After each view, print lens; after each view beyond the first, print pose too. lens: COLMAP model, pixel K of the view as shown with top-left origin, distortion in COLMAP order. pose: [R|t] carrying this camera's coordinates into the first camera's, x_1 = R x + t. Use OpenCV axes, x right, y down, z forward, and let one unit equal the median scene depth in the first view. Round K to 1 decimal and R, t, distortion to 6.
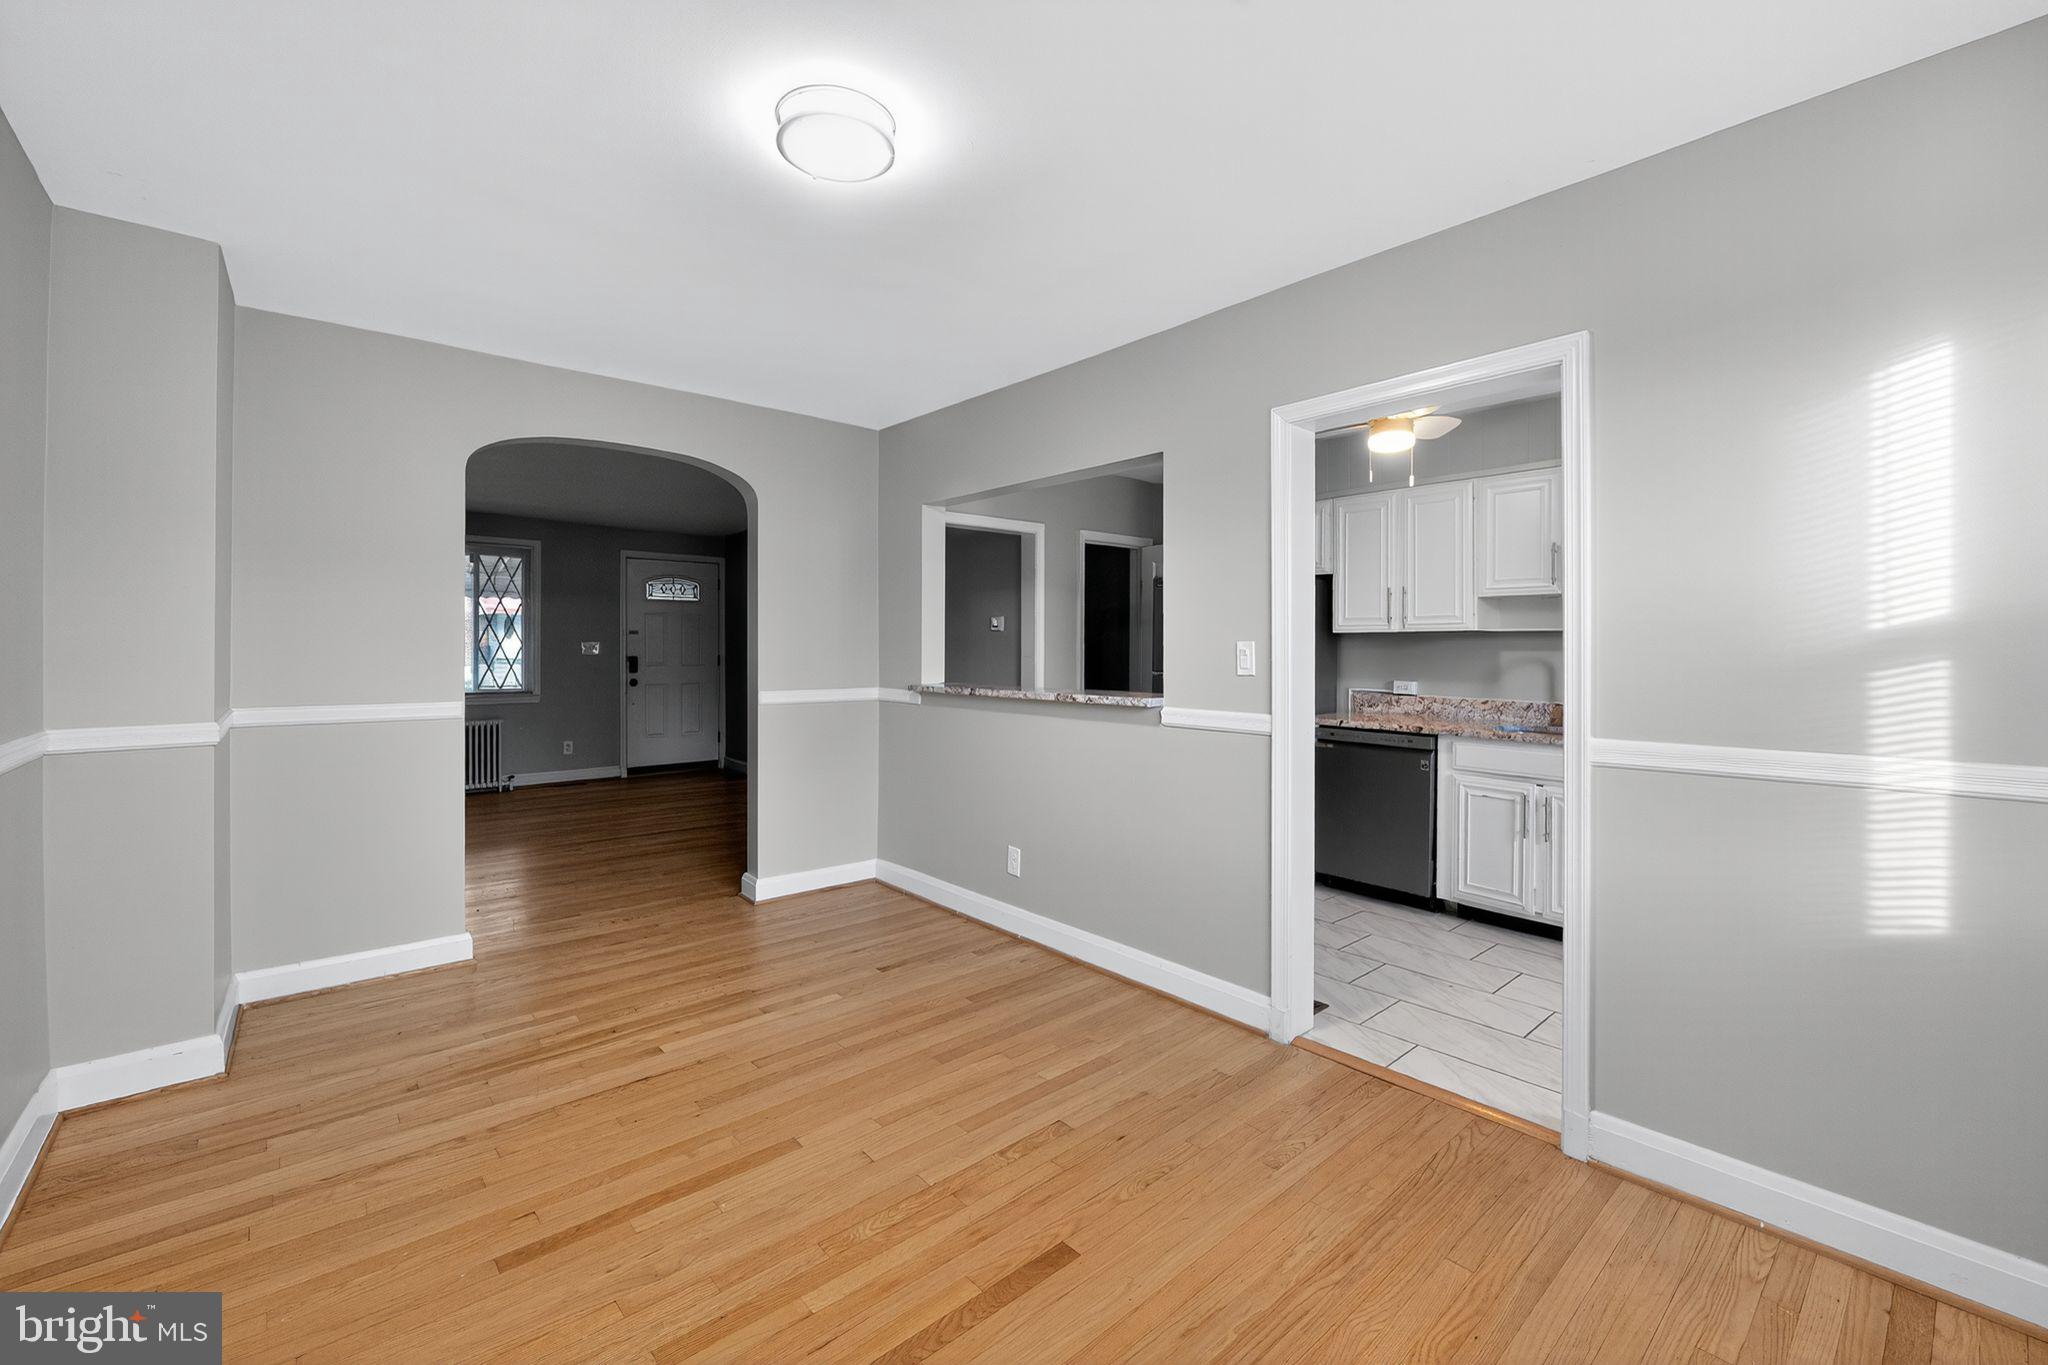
lens RADIAL K [[853.1, 0, 1020.1], [0, 853.1, 647.2], [0, 0, 1]] dist [-0.009585, 0.001609]
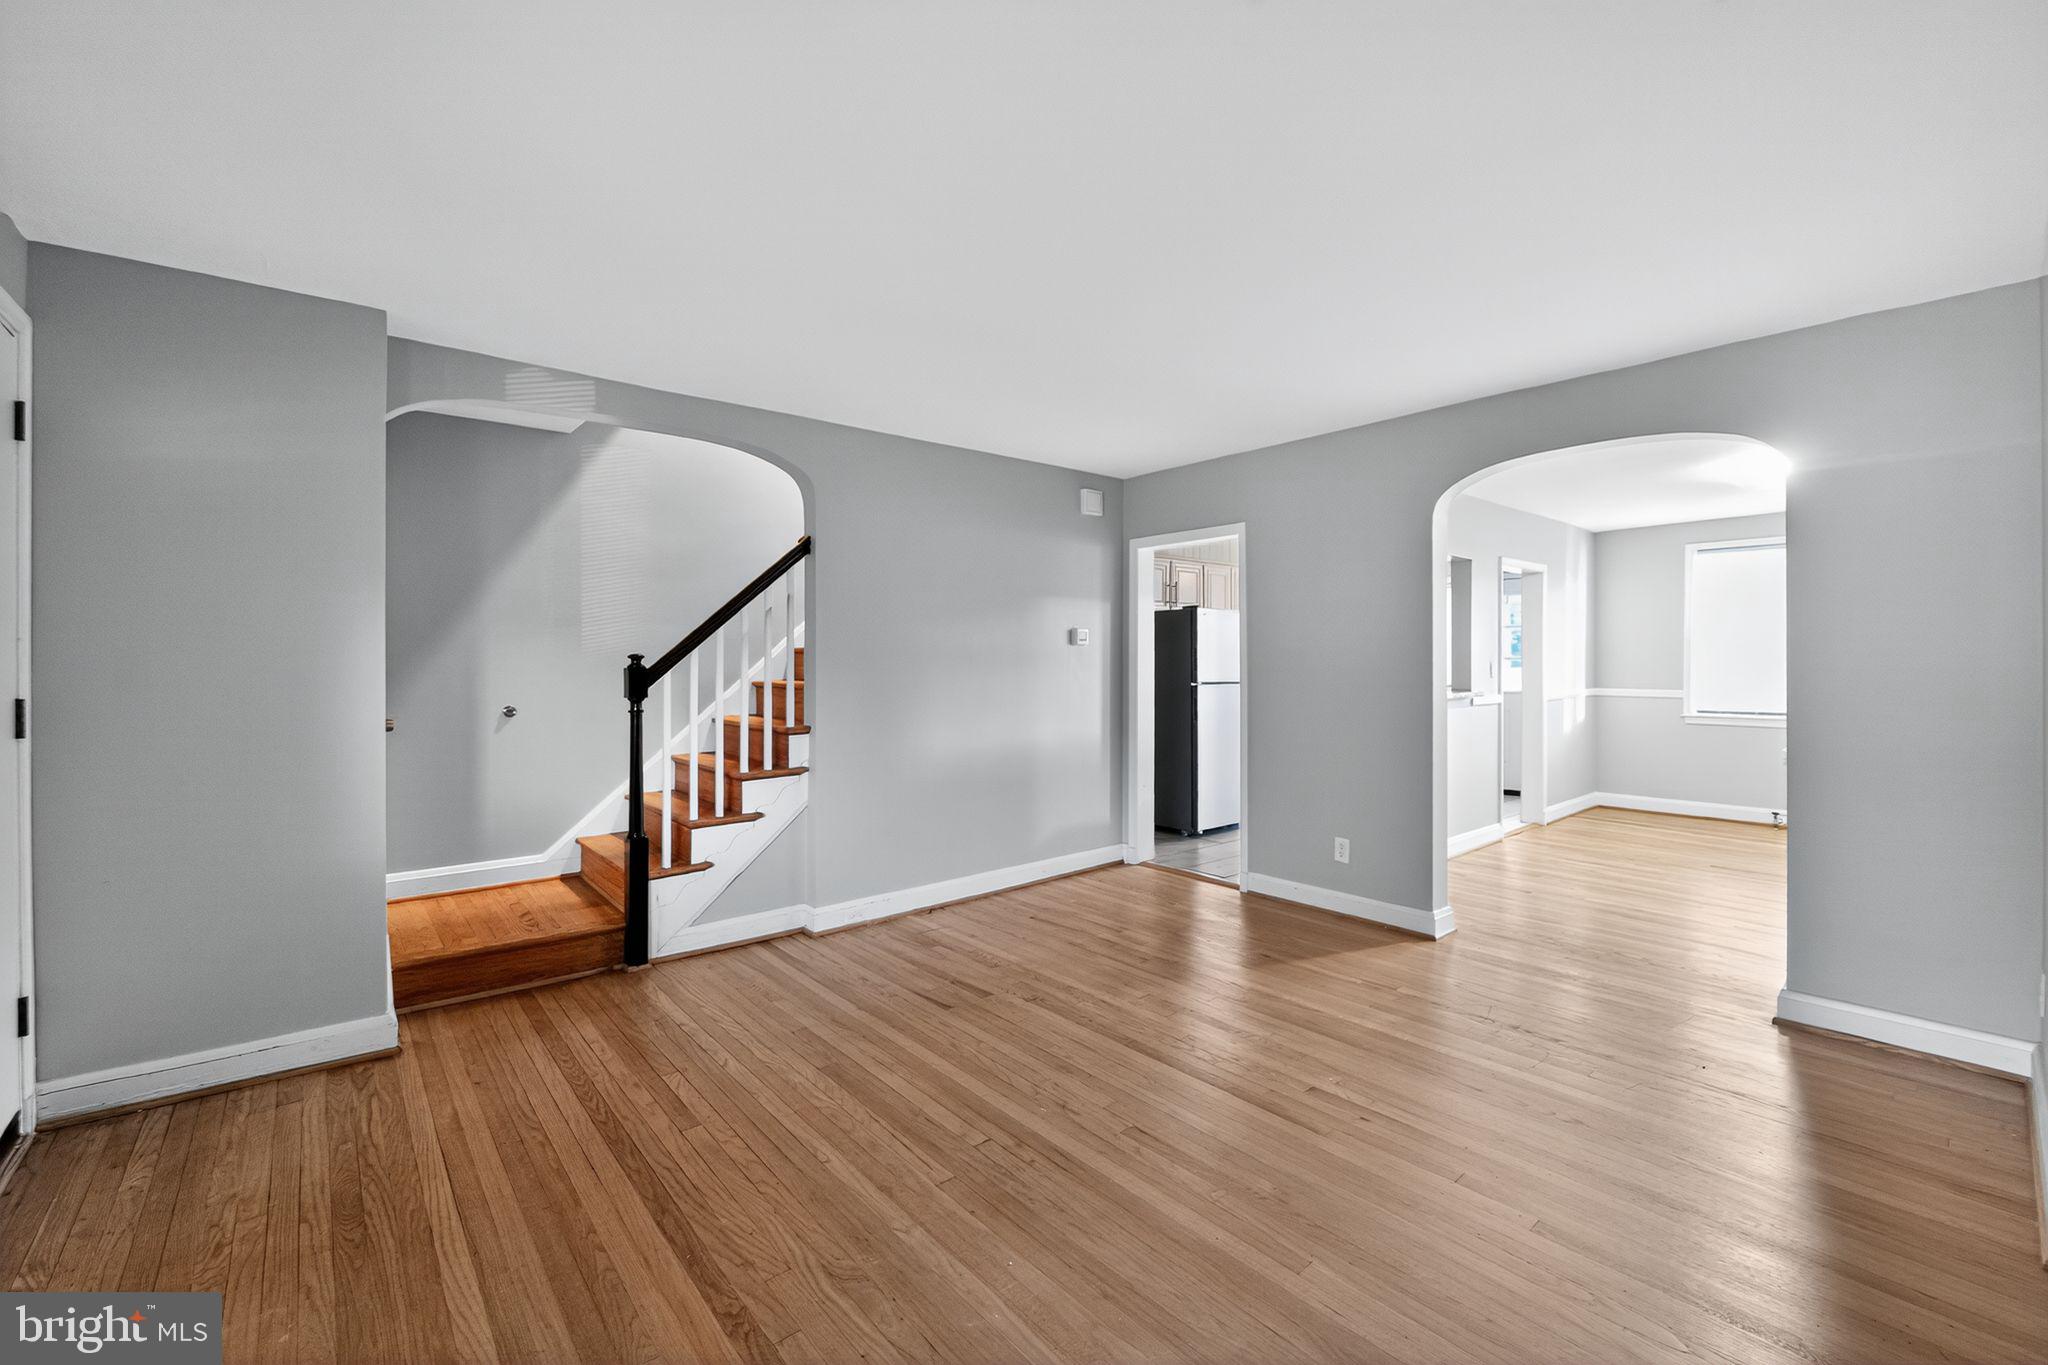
lens RADIAL K [[853.1, 0, 1015.3], [0, 853.1, 665.3], [0, 0, 1]] dist [-0.009585, 0.001609]
pose [[0.018825, -0.005733, 0.999806, -1.302834], [0.002025, 0.999982, 0.005696, -0.008062], [-0.999821, 0.001918, 0.018836, 1.489360]]
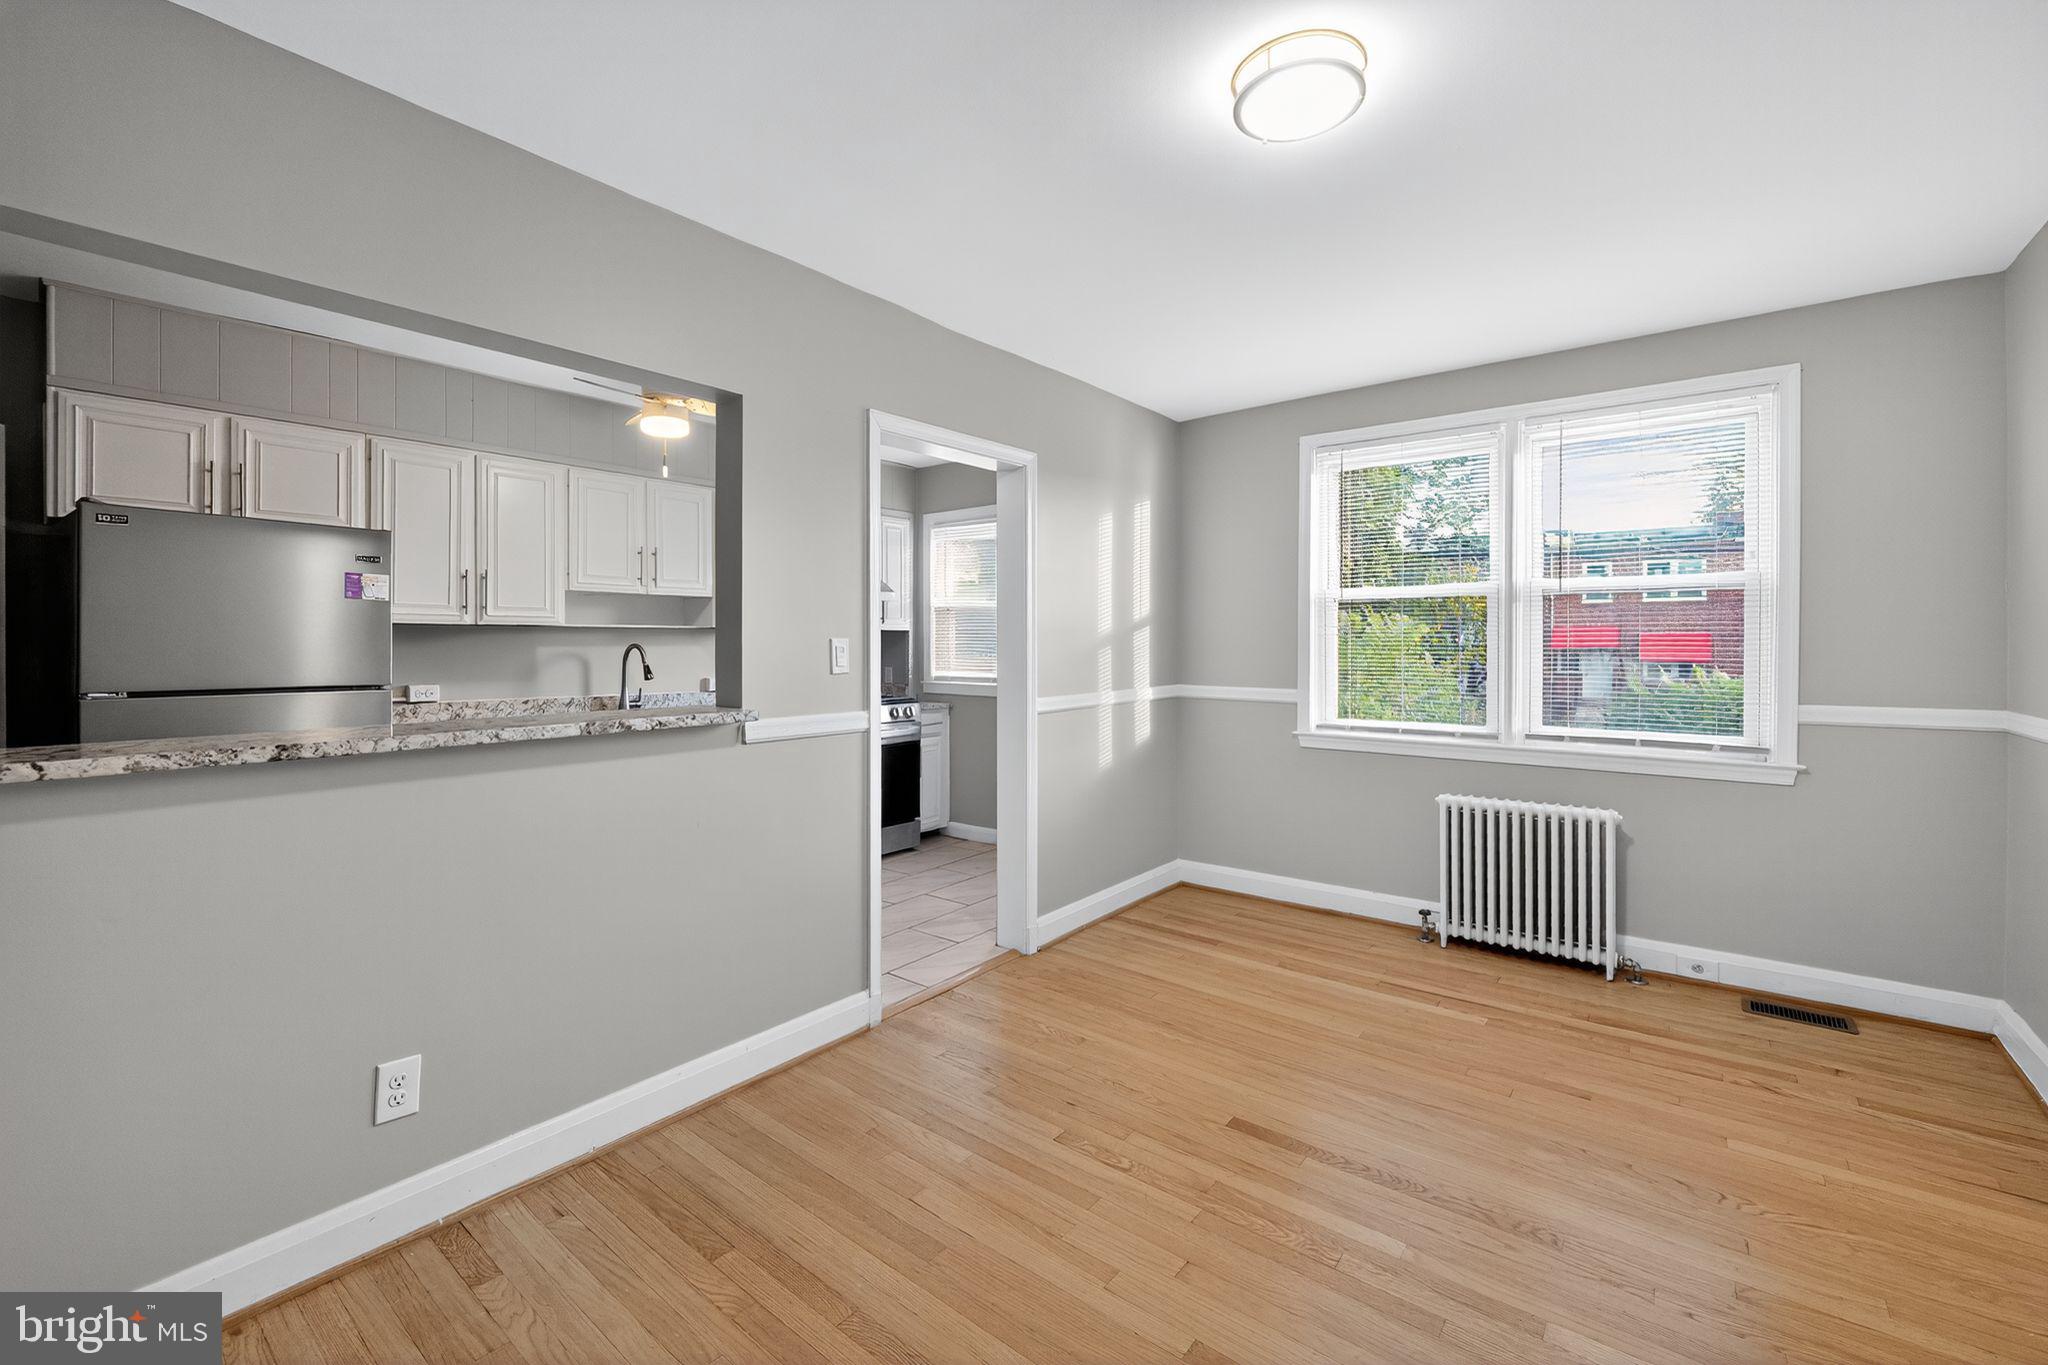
lens RADIAL K [[853.1, 0, 1018.2], [0, 853.1, 661.0], [0, 0, 1]] dist [-0.009585, 0.001609]
pose [[-0.178518, -0.023169, 0.983664, -0.488946], [-0.000279, 0.999724, 0.023497, -0.001982], [-0.983937, 0.003920, -0.178476, 0.676221]]
